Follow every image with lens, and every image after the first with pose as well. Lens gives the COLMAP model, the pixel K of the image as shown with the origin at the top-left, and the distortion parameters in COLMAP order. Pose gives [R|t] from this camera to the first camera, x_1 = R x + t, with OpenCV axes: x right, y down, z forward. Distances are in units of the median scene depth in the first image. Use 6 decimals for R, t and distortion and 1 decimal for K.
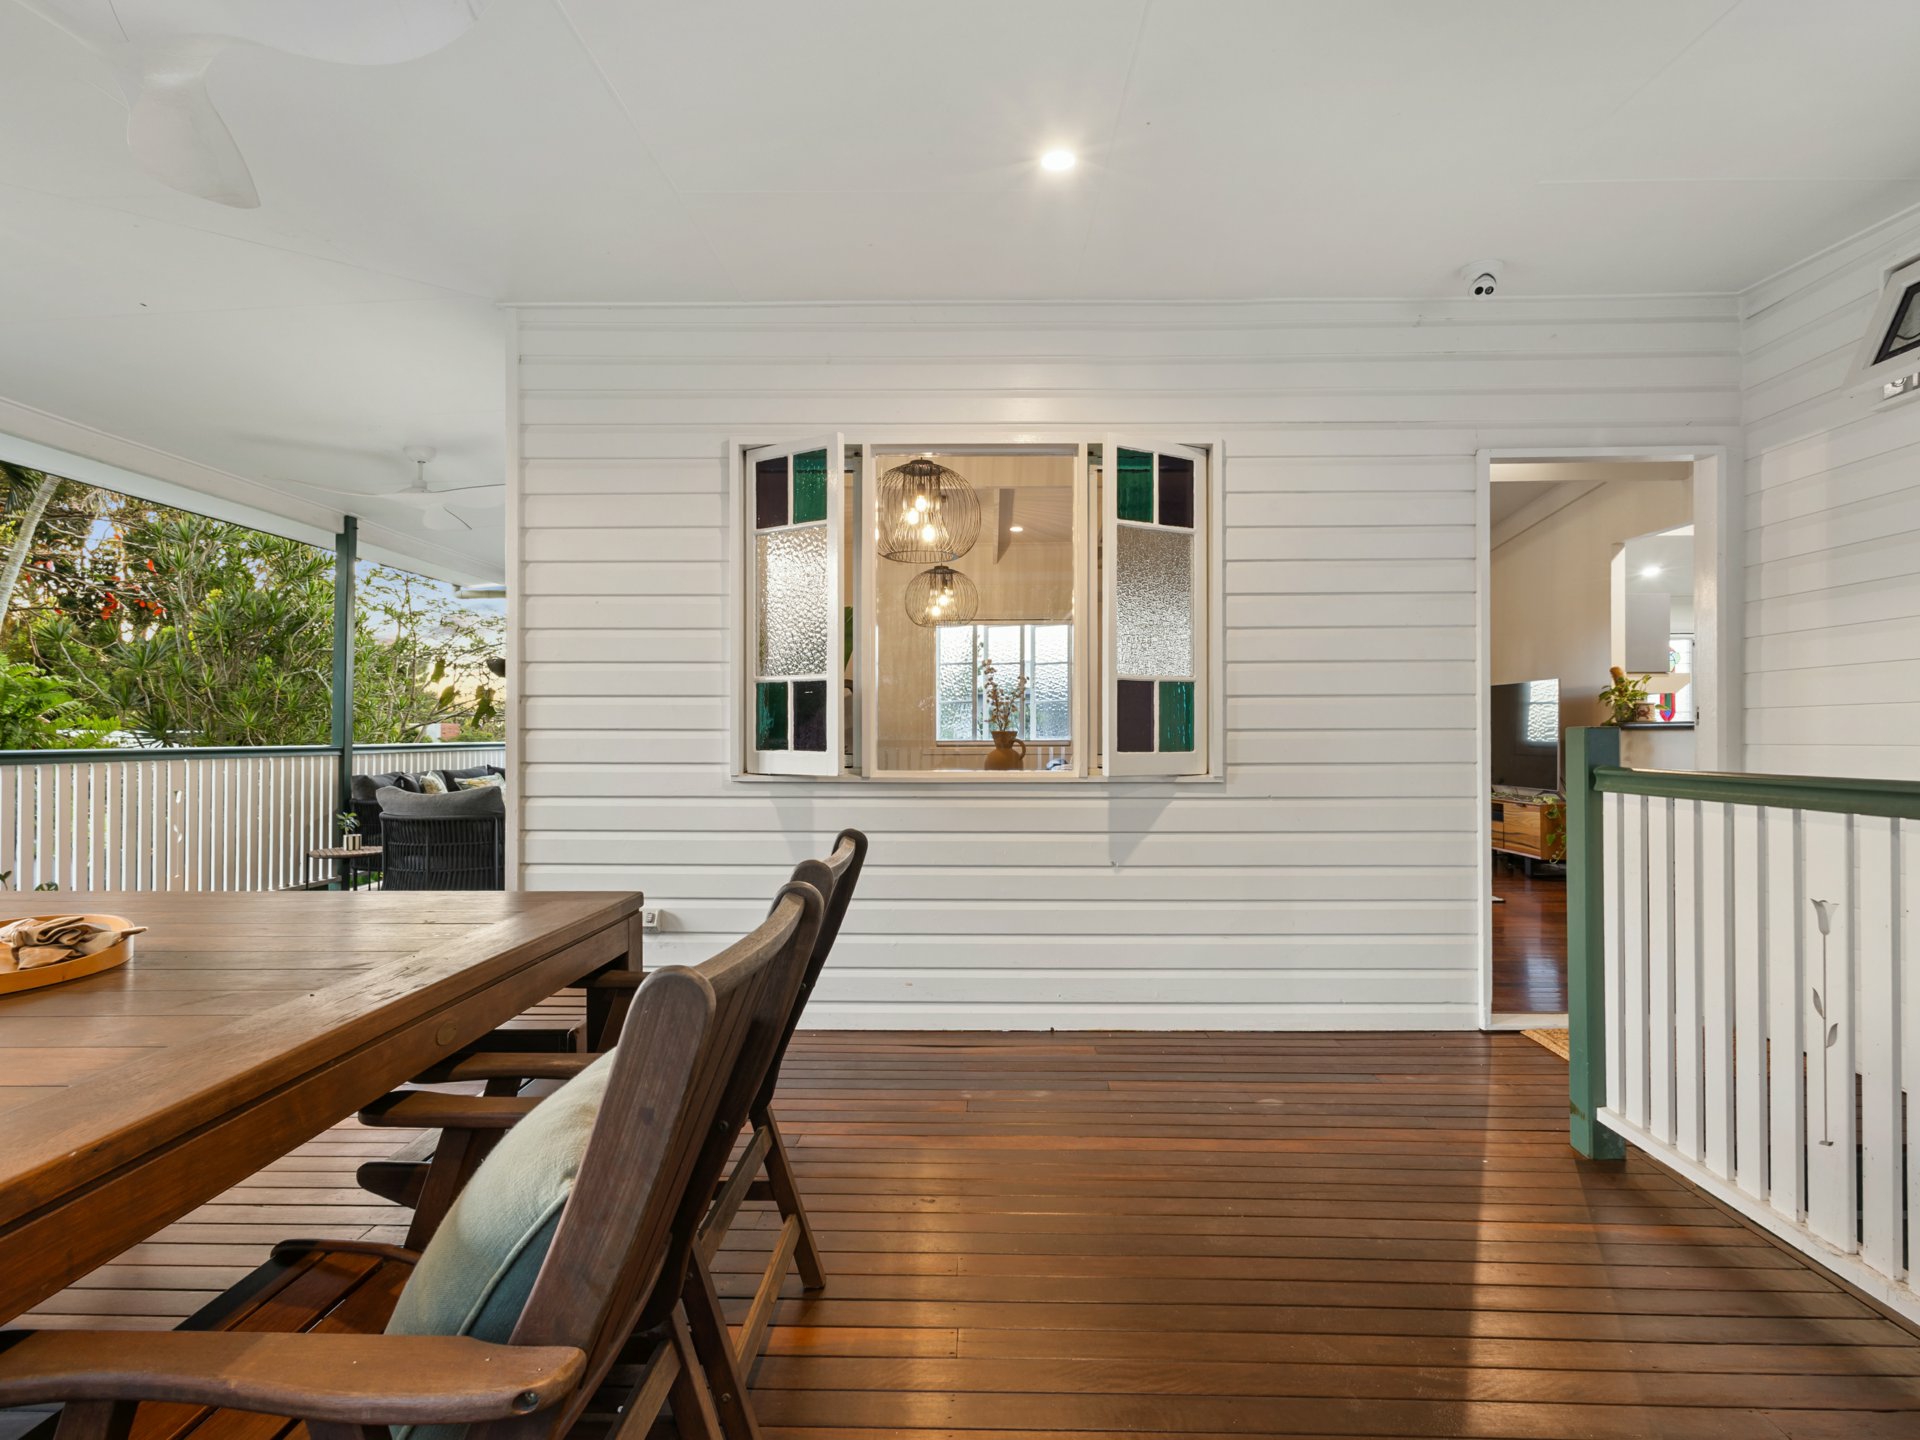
lens RADIAL K [[995.4, 0, 952.3], [0, 995.4, 730.7], [0, 0, 1]] dist [0.035106, 0.001948]
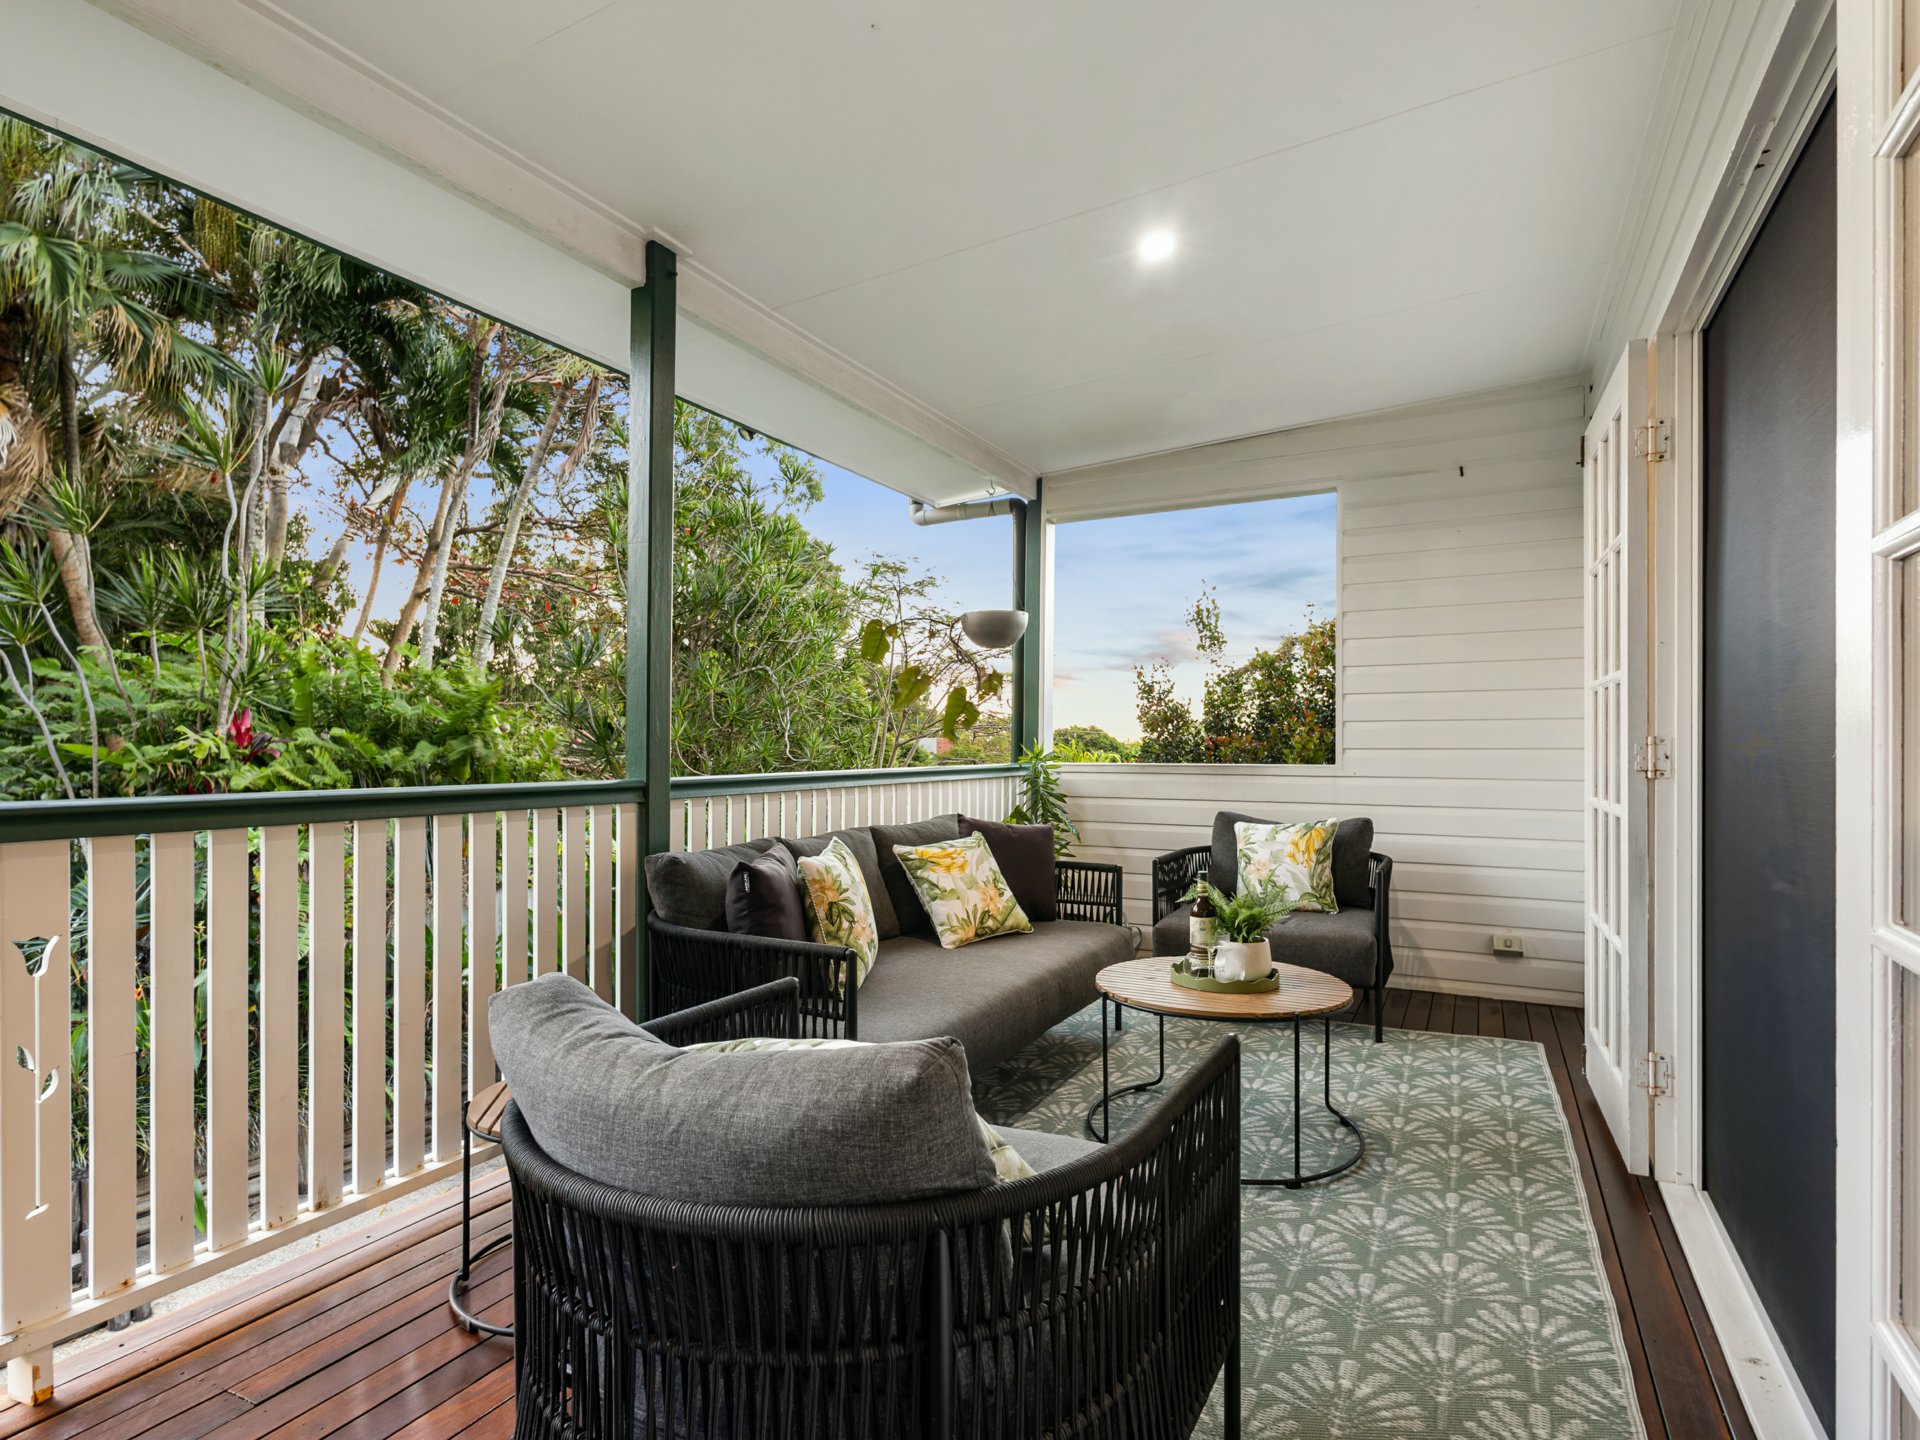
lens RADIAL K [[995.4, 0, 962.5], [0, 995.4, 733.5], [0, 0, 1]] dist [0.035106, 0.001948]
pose [[0.900259, -0.013357, -0.435149, -0.270260], [0.008799, 0.999883, -0.012488, 0.000409], [0.435265, 0.007414, 0.900272, 0.610167]]
